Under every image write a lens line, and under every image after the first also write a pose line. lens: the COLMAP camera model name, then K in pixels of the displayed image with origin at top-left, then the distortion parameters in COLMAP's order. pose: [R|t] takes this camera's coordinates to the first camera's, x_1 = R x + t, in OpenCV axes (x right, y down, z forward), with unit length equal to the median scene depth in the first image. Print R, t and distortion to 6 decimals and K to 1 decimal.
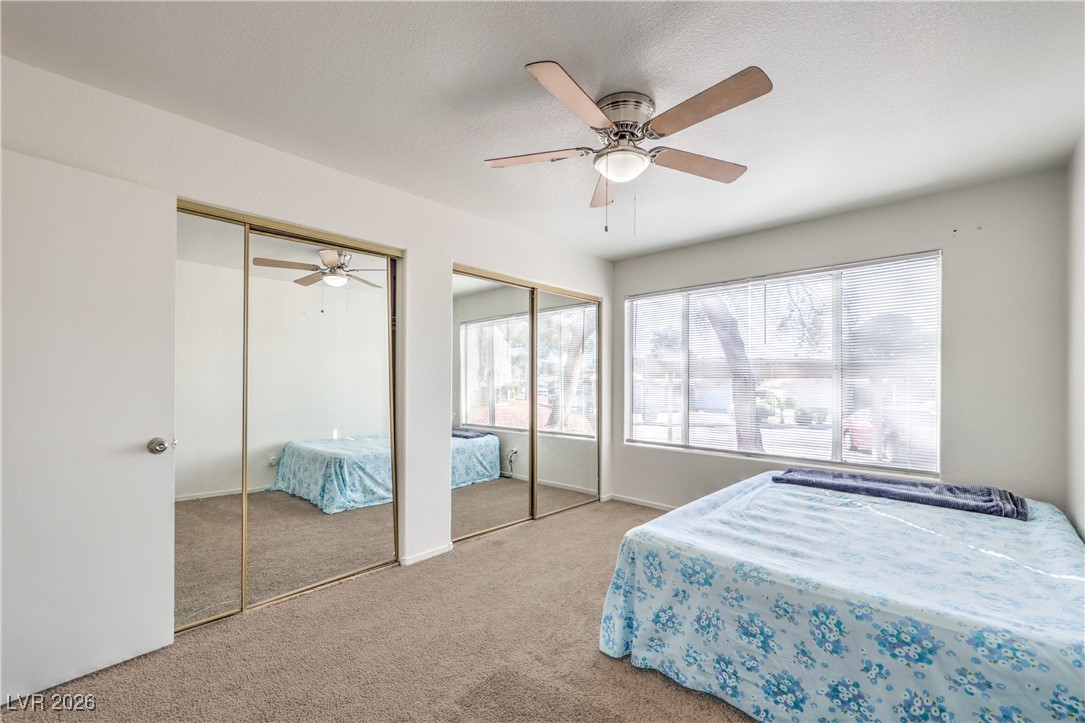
lens RADIAL K [[451.5, 0, 542.5], [0, 451.5, 371.7], [0, 0, 1]] dist [0.001088, 0.000266]
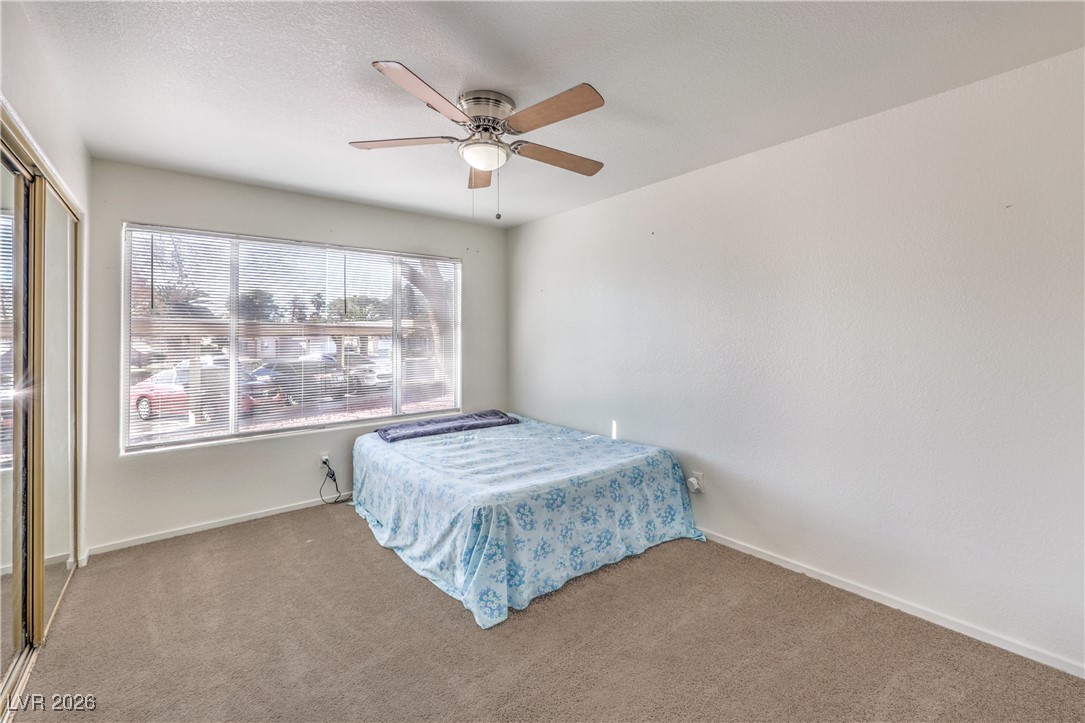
lens RADIAL K [[454.8, 0, 543.9], [0, 454.8, 339.3], [0, 0, 1]] dist [0.031195, 0.000085]
pose [[0.121029, -0.007109, 0.992623, -1.001783], [-0.014026, 0.999862, 0.008871, -0.039767], [-0.992550, -0.014996, 0.120913, 0.884486]]
